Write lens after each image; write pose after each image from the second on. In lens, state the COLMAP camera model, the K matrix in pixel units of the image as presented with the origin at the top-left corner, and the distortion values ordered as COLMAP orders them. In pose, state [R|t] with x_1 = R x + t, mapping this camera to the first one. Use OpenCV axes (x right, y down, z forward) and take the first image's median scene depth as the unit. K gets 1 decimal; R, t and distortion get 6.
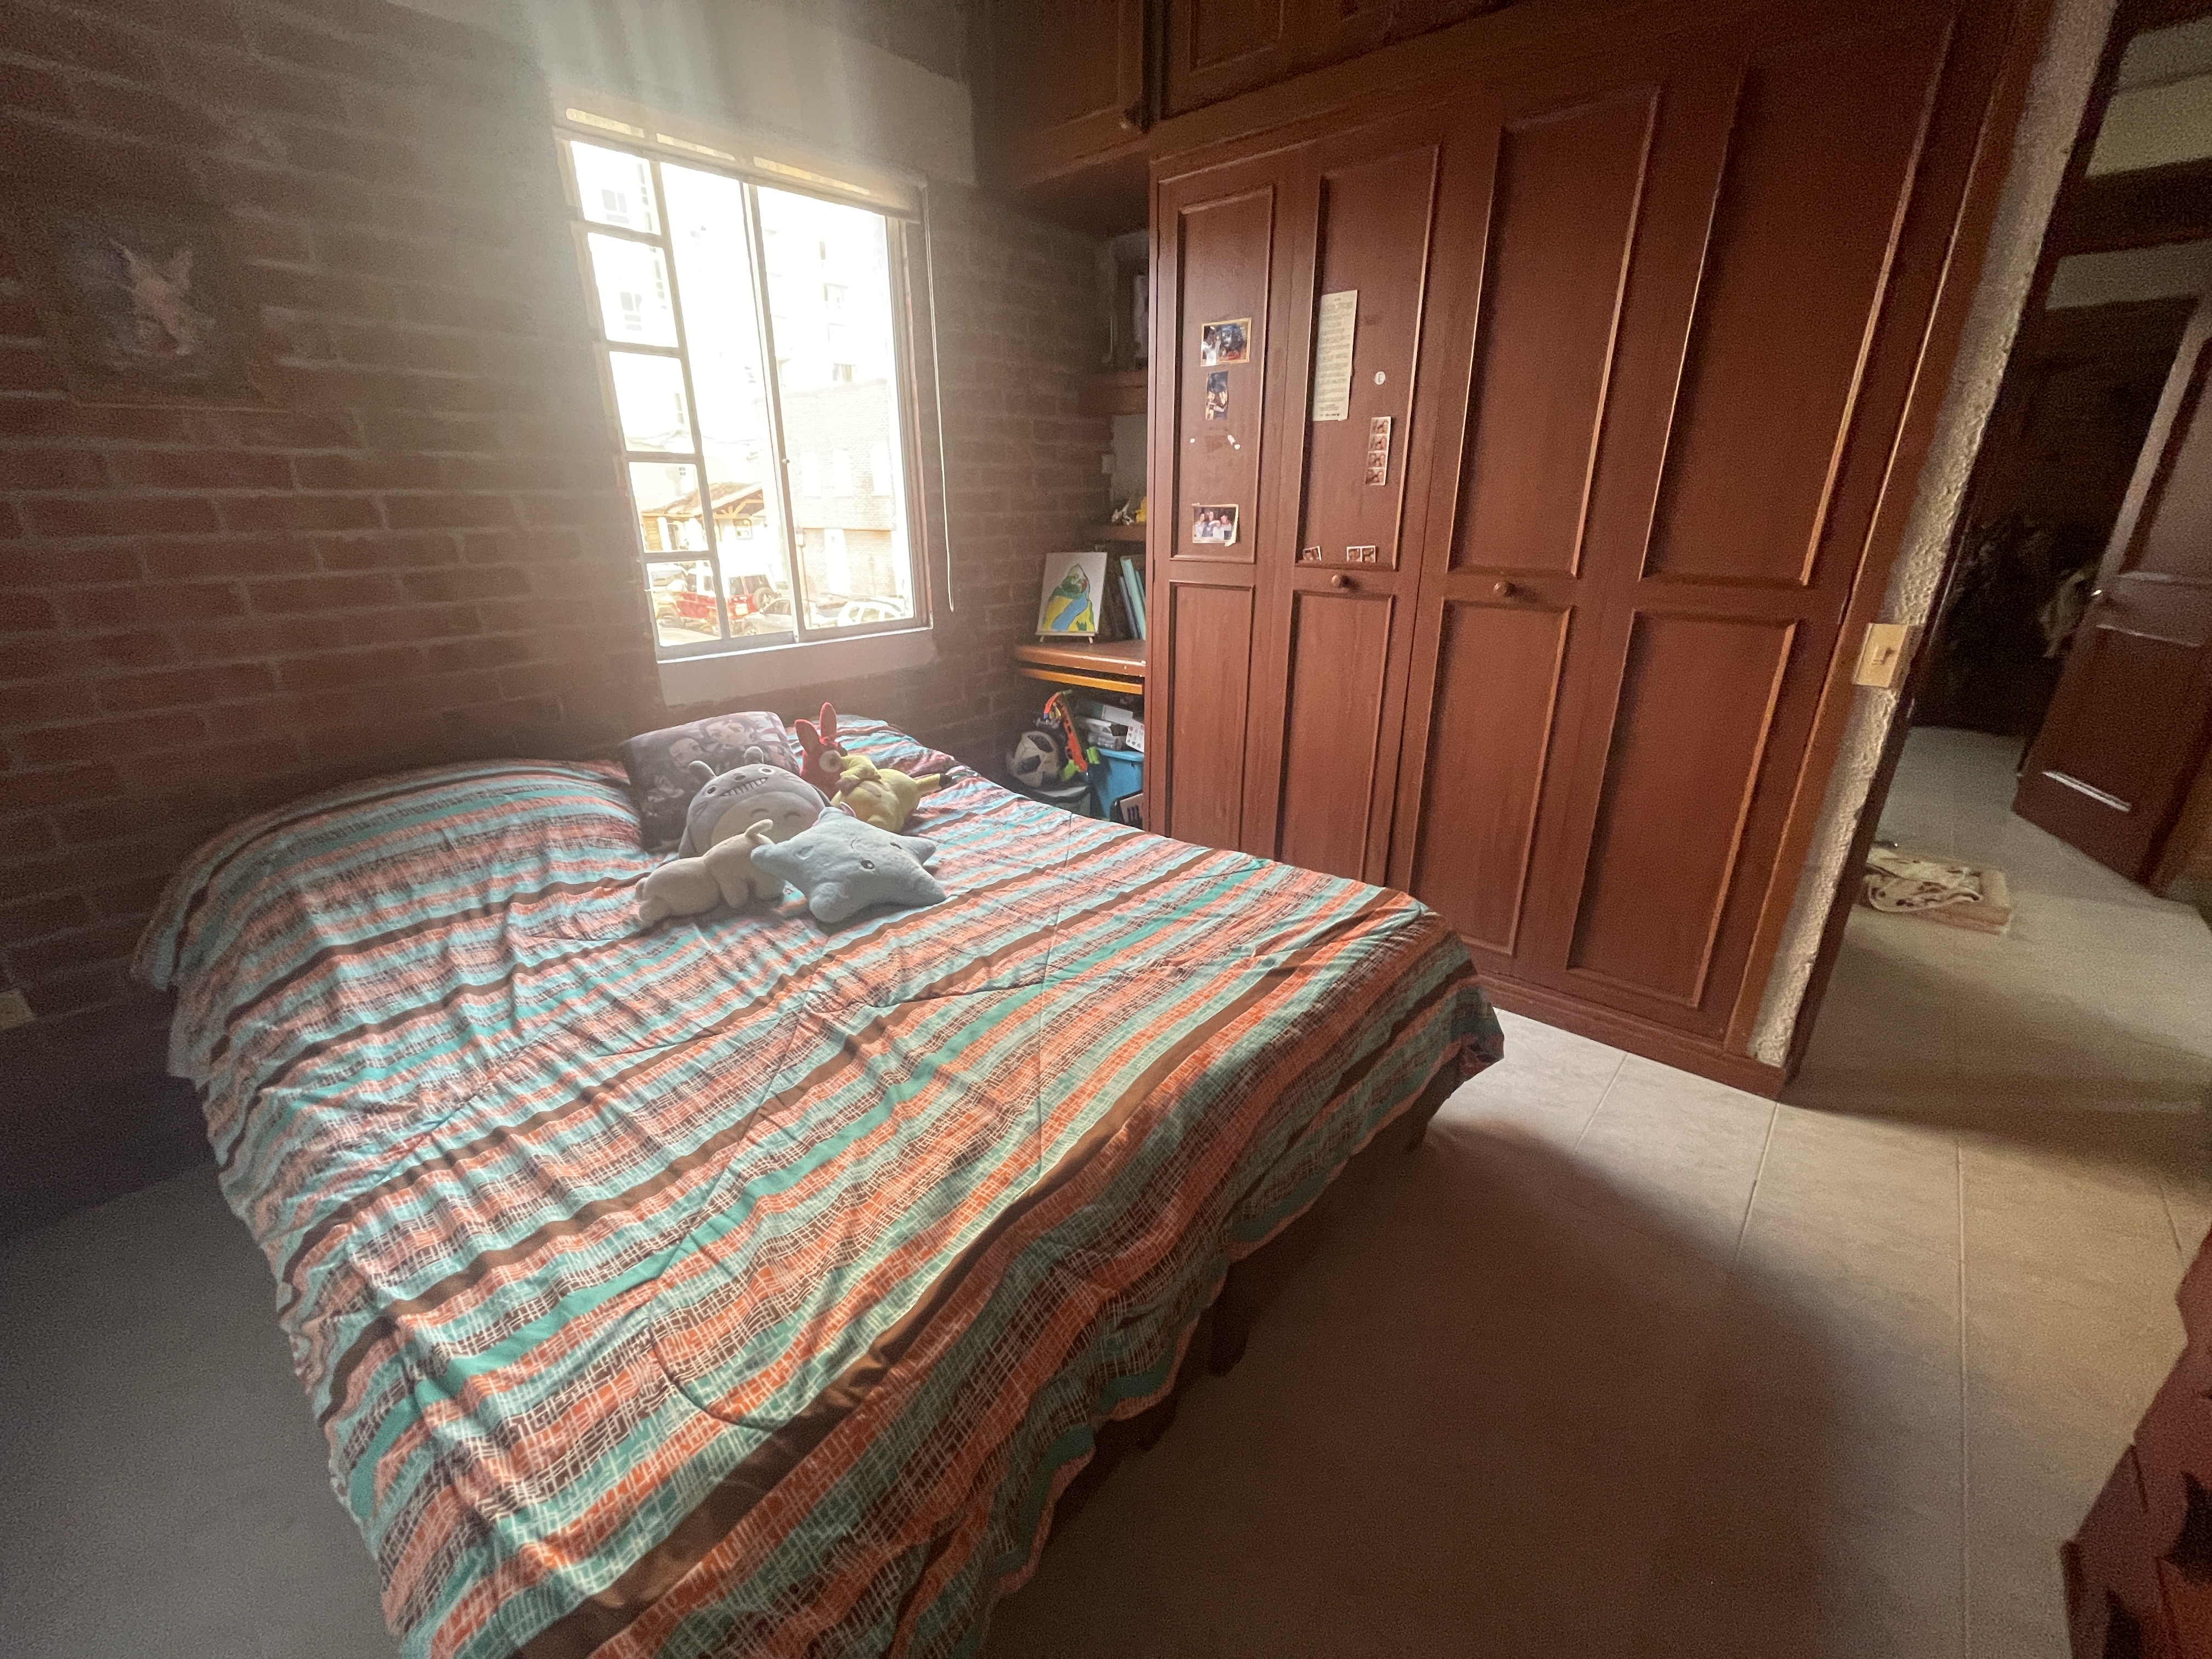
lens RADIAL K [[892.3, 0, 1102.0], [0, 892.3, 829.8], [0, 0, 1]] dist [0.003466, 0.000377]
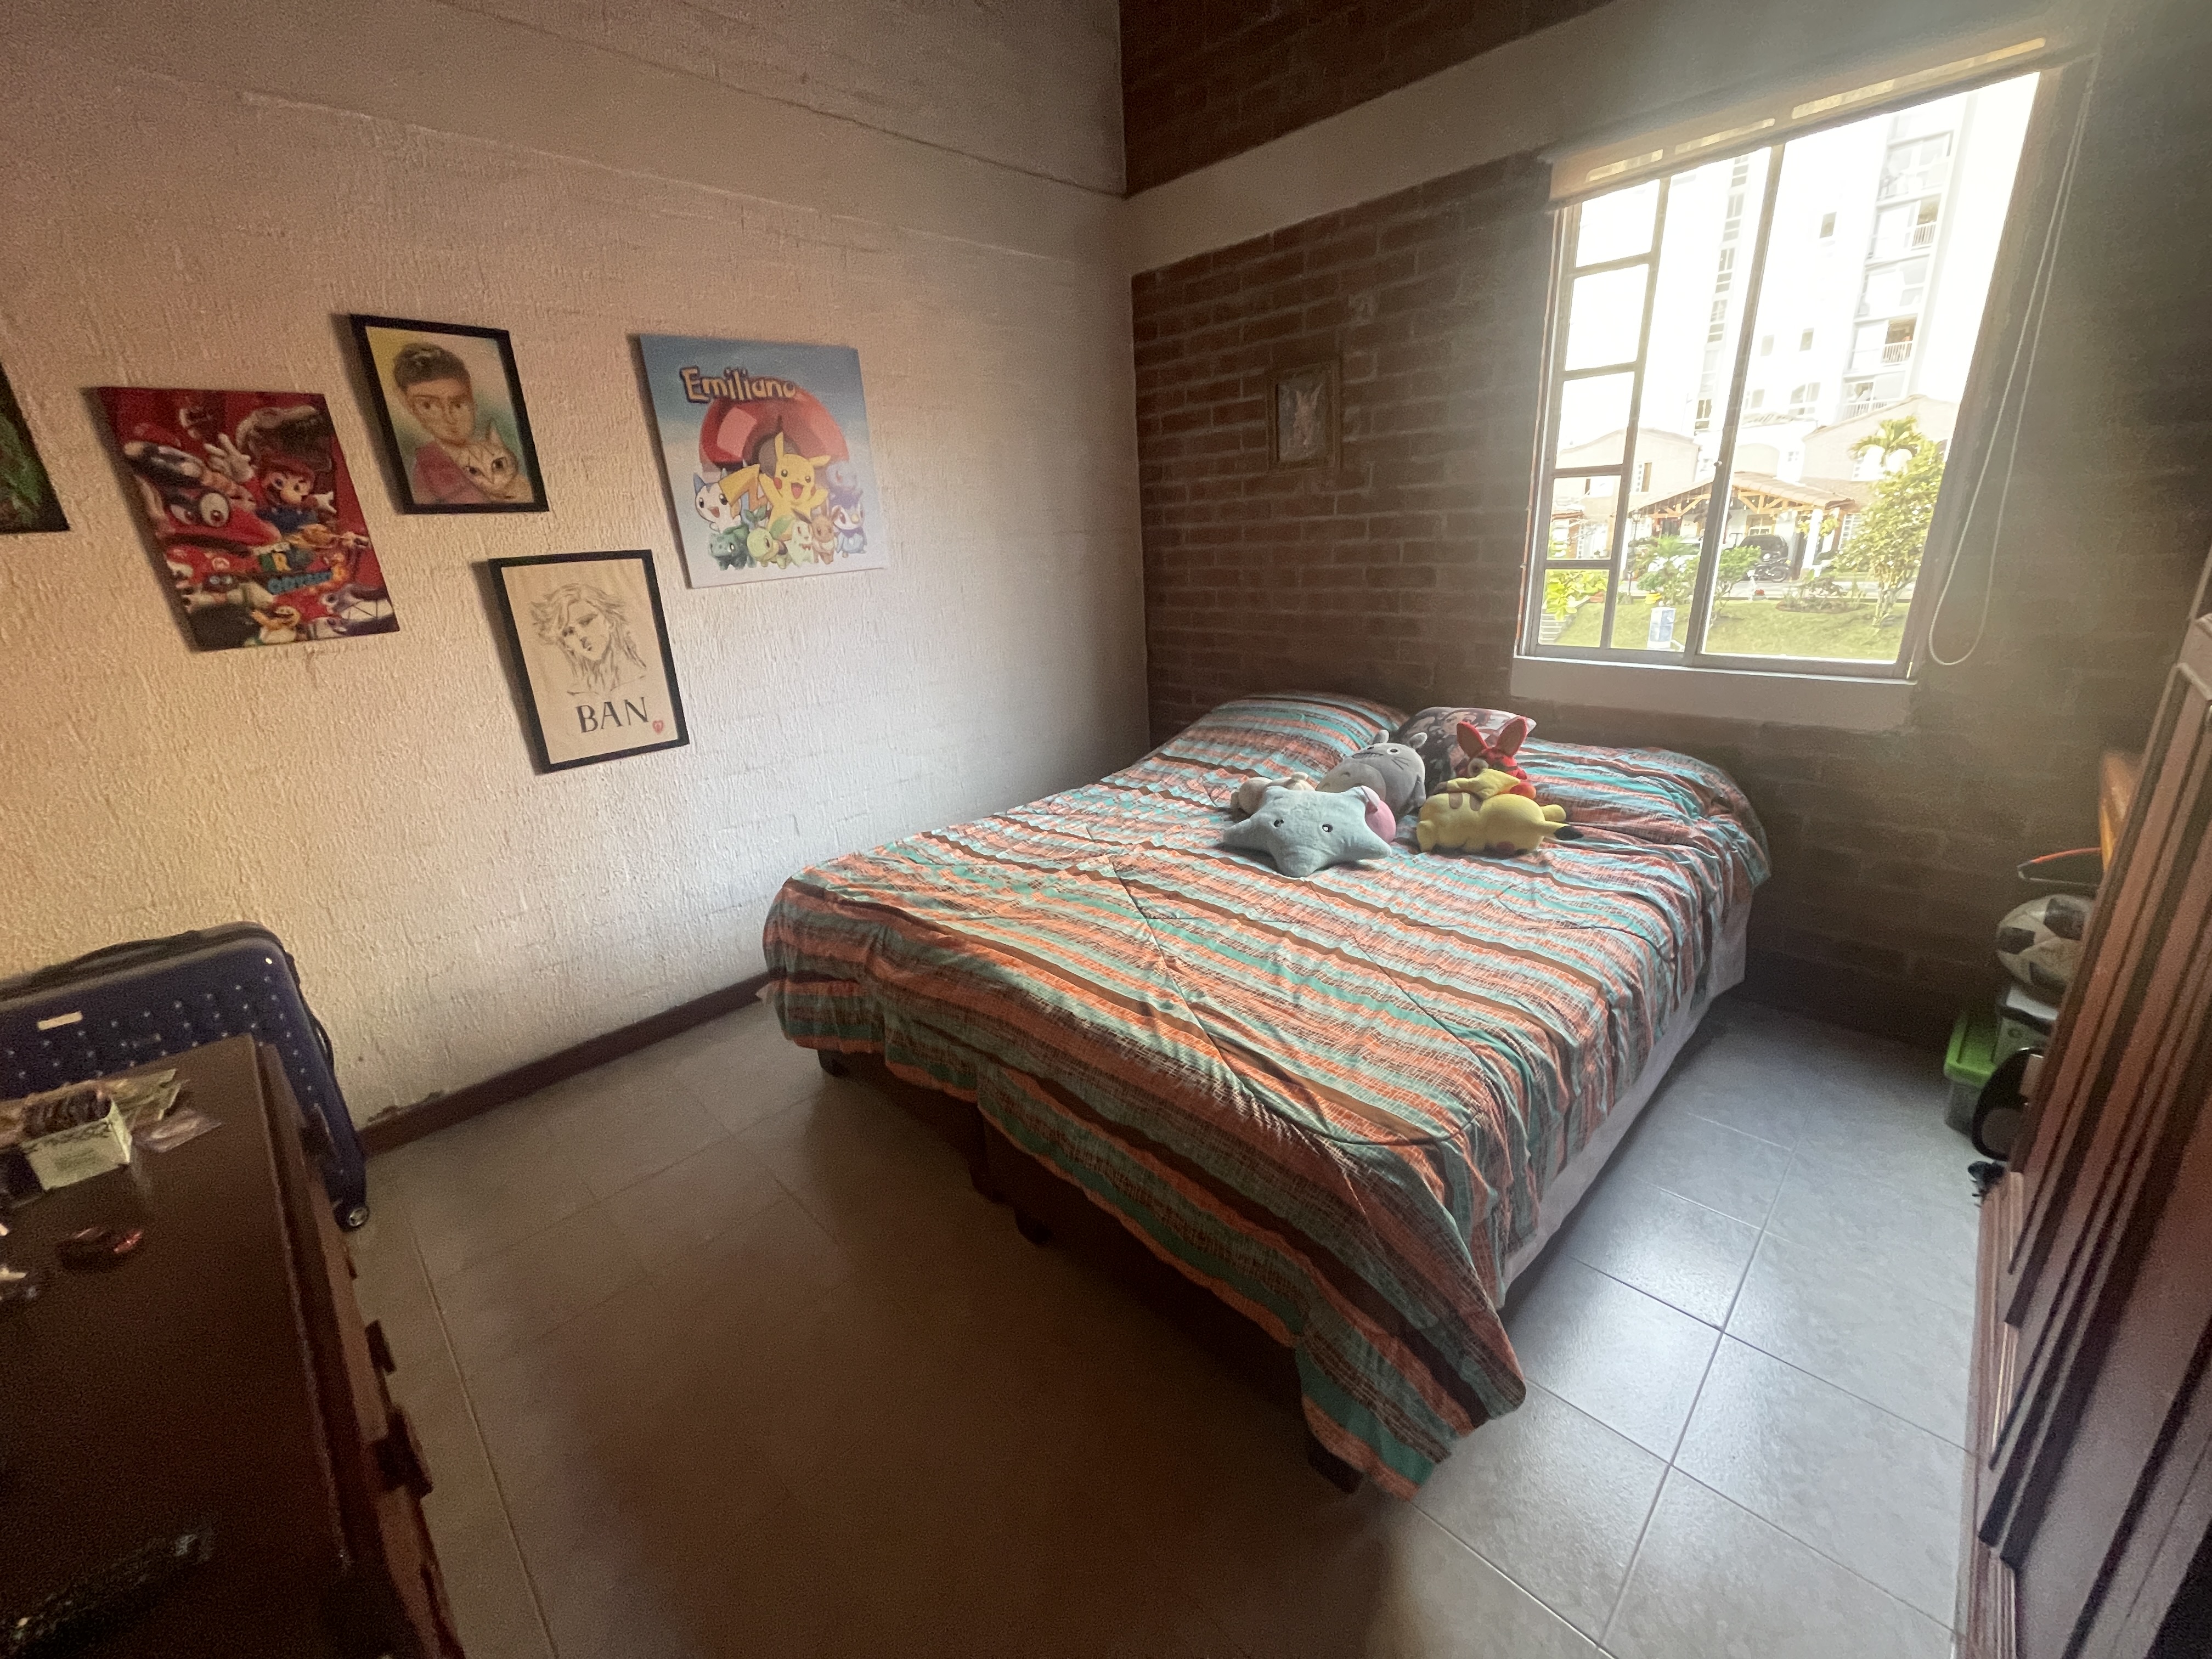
lens RADIAL K [[892.3, 0, 1102.0], [0, 892.3, 829.8], [0, 0, 1]] dist [0.003466, 0.000377]
pose [[-0.065258, 0.334811, -0.940023, 0.946545], [-0.298133, 0.892462, 0.338568, -0.306842], [0.952291, 0.302346, 0.041578, 0.731884]]
